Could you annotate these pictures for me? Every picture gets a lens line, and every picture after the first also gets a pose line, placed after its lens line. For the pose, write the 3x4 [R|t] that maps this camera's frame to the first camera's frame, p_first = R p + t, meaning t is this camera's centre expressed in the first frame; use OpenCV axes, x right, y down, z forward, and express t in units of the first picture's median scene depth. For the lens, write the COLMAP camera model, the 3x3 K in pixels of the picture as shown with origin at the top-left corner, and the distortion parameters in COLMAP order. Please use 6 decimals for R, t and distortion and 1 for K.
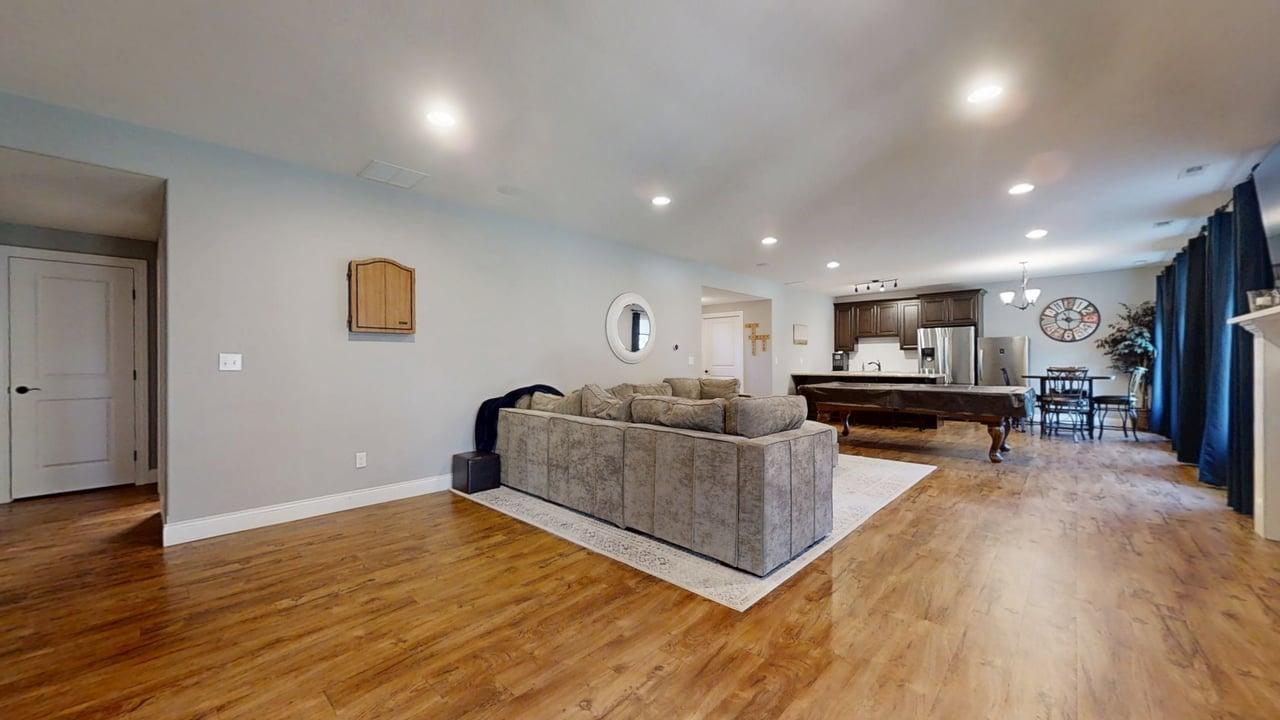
lens RADIAL K [[469.4, 0, 641.3], [0, 469.4, 359.6], [0, 0, 1]] dist [0.000308, -0.000045]
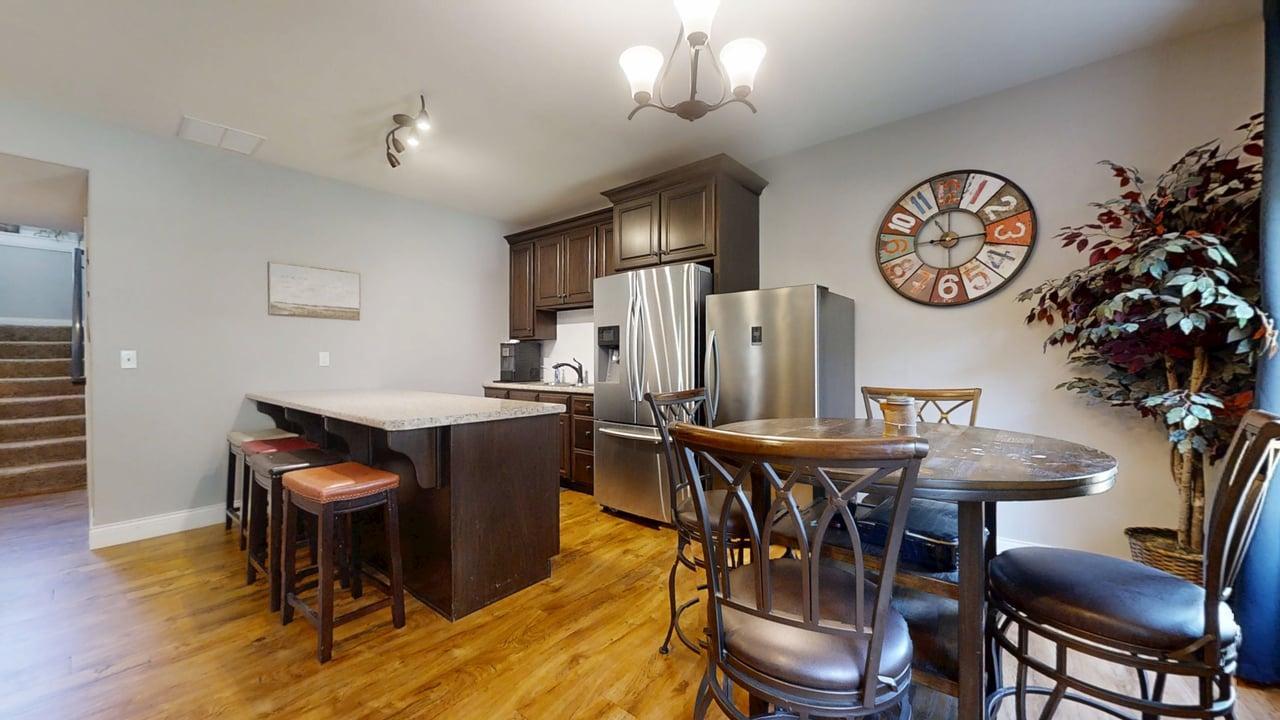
lens RADIAL K [[469.4, 0, 641.3], [0, 469.4, 355.9], [0, 0, 1]] dist [0.000308, -0.000045]
pose [[0.998056, 0.006461, 0.061989, 0.774549], [-0.006065, 0.999960, -0.006567, 0.000935], [-0.062029, 0.006178, 0.998055, 0.785663]]
